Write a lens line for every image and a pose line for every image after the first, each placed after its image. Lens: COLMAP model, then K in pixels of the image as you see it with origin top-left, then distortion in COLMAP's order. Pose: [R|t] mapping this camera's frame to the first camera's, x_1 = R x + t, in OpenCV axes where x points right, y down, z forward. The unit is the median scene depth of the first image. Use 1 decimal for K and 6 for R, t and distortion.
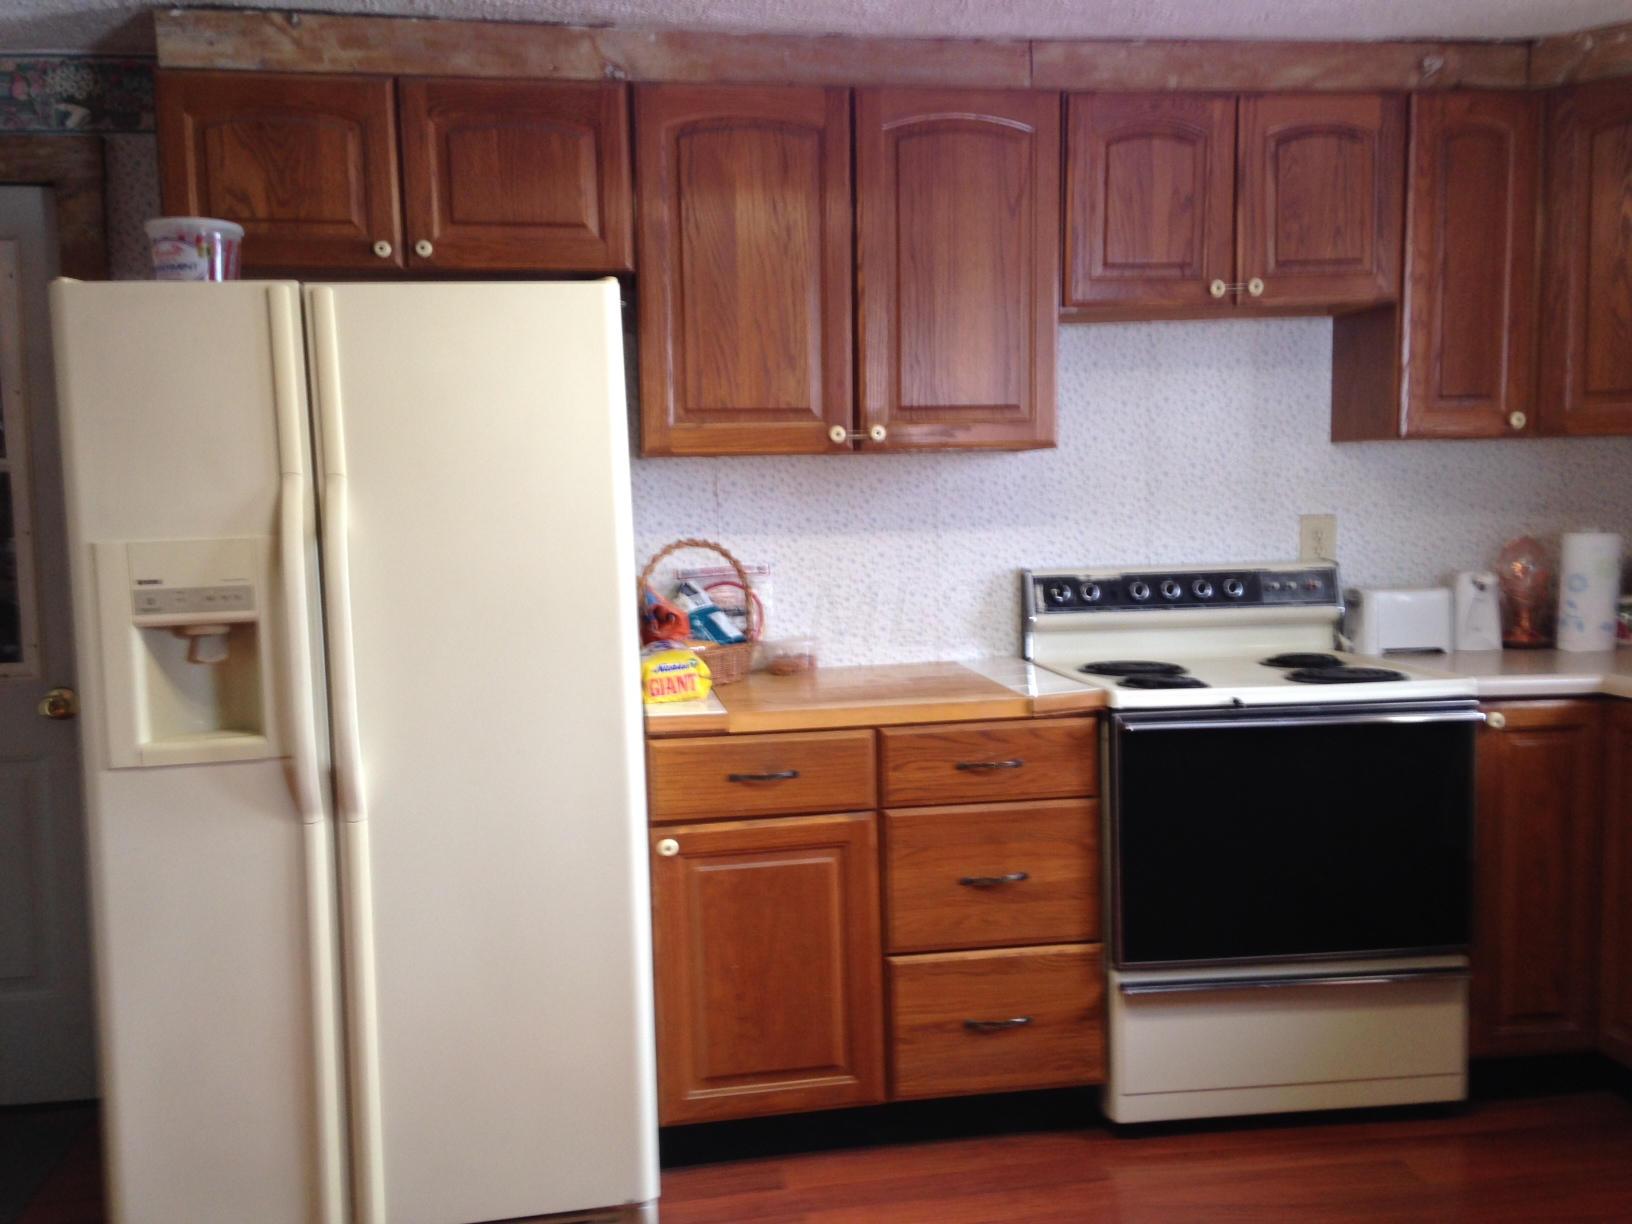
lens RADIAL K [[1491.8, 0, 816.0], [0, 1491.8, 612.0], [0, 0, 1]] dist [0.107871, -0.000466]
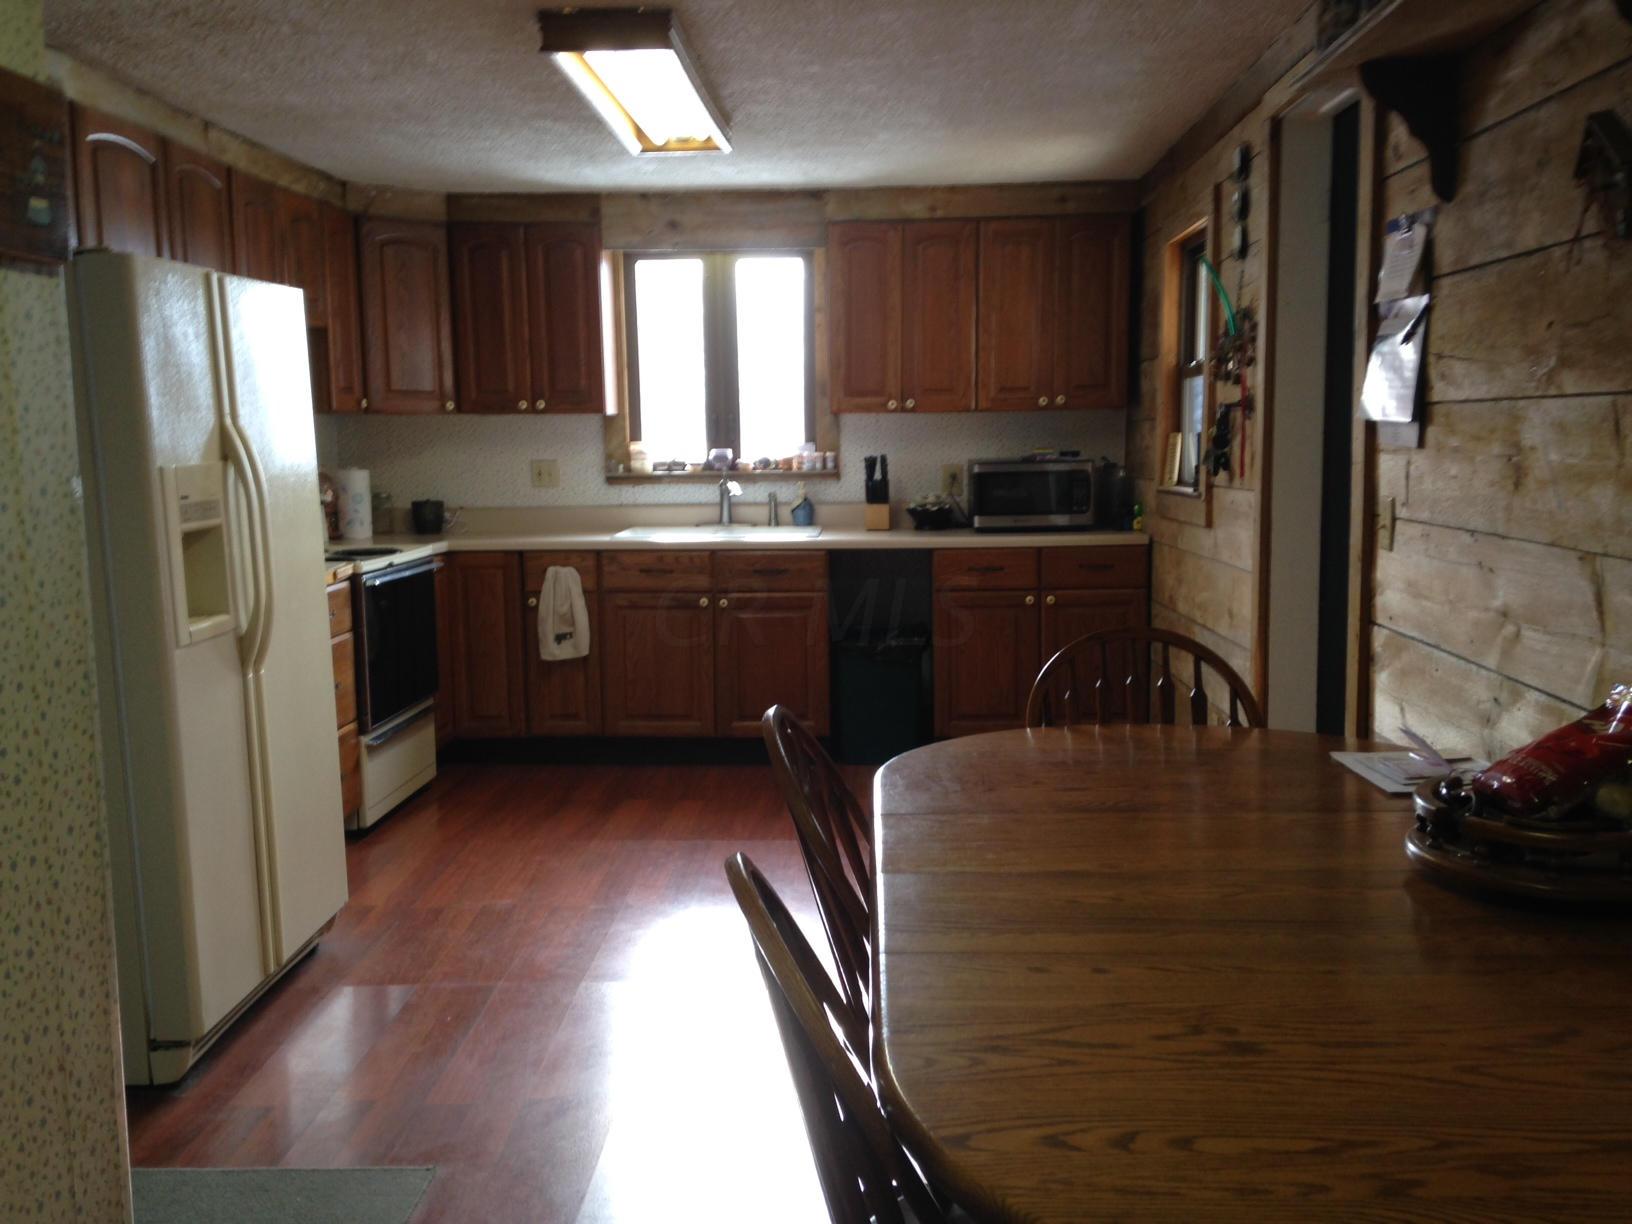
lens RADIAL K [[1491.8, 0, 816.0], [0, 1491.8, 612.0], [0, 0, 1]] dist [0.107871, -0.000466]
pose [[0.200509, -0.100526, 0.974521, -1.262896], [0.086390, 0.992661, 0.084623, 0.010803], [-0.975875, 0.067222, 0.207722, 0.180712]]
